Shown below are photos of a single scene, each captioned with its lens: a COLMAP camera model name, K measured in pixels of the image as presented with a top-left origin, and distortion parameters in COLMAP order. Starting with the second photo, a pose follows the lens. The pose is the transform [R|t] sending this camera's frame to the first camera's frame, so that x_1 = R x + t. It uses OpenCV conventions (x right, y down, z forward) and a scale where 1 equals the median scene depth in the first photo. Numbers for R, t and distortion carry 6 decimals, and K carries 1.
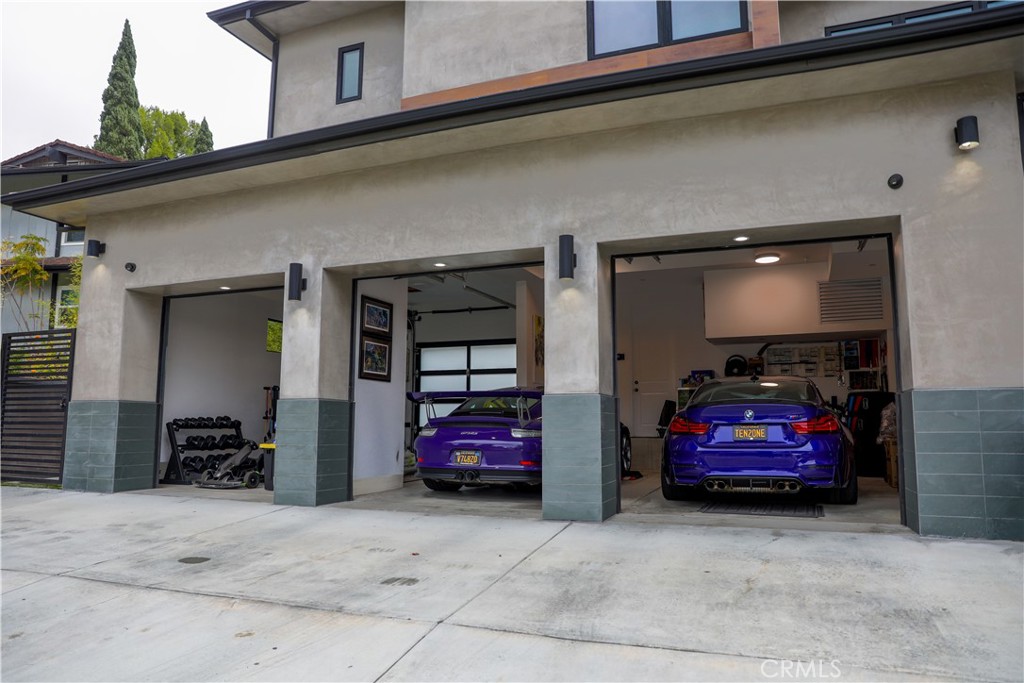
lens RADIAL K [[701.6, 0, 512.0], [0, 701.6, 341.5], [0, 0, 1]] dist [-0.112988, 0.089542]
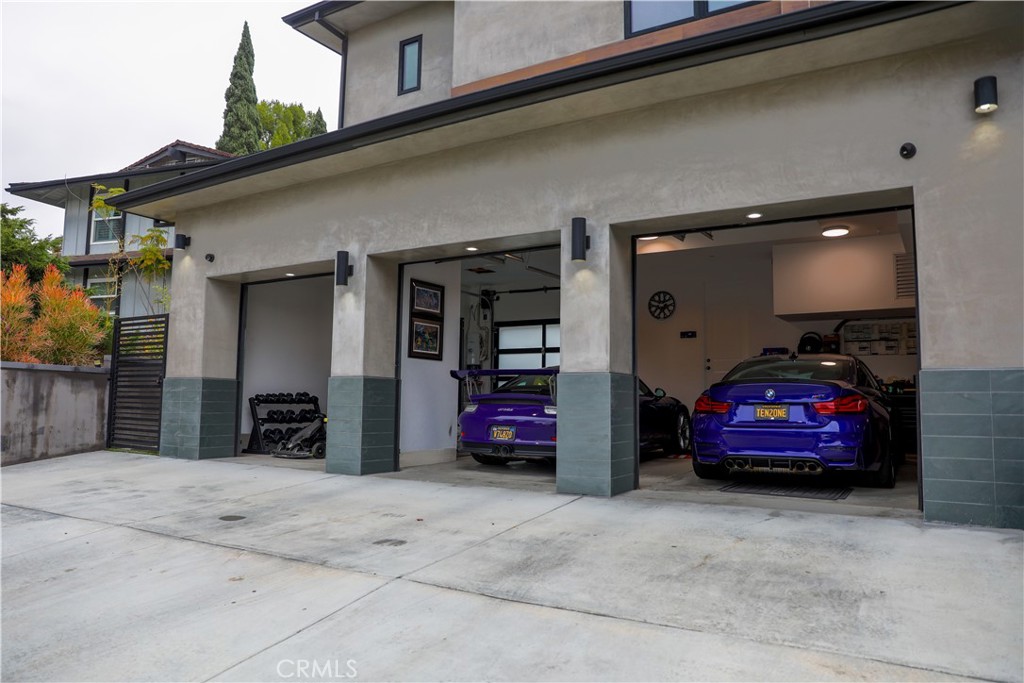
lens RADIAL K [[703.7, 0, 512.0], [0, 703.7, 341.5], [0, 0, 1]] dist [-0.114611, 0.092486]
pose [[0.985446, -0.005125, -0.169912, 0.131656], [0.010661, 0.999441, 0.031681, -0.003753], [0.169654, -0.033031, 0.984950, -0.028795]]
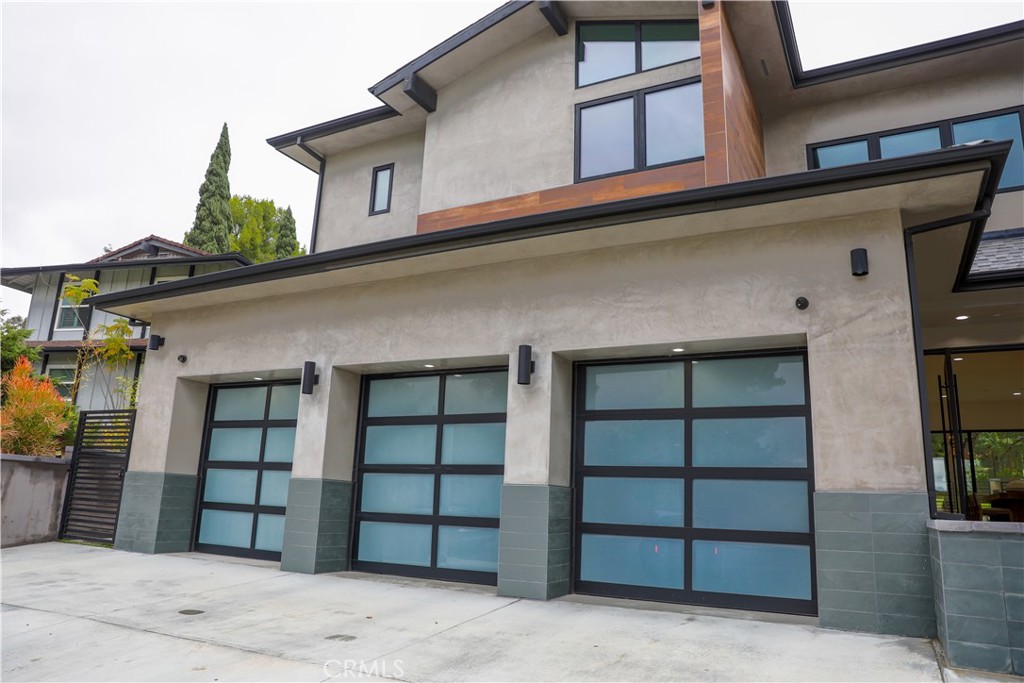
lens RADIAL K [[701.6, 0, 512.0], [0, 701.6, 341.5], [0, 0, 1]] dist [-0.112988, 0.089542]
pose [[0.993756, 0.011692, -0.110965, 0.157020], [-0.023833, 0.993786, -0.108723, -0.026924], [0.109005, 0.110689, 0.987859, -0.126122]]
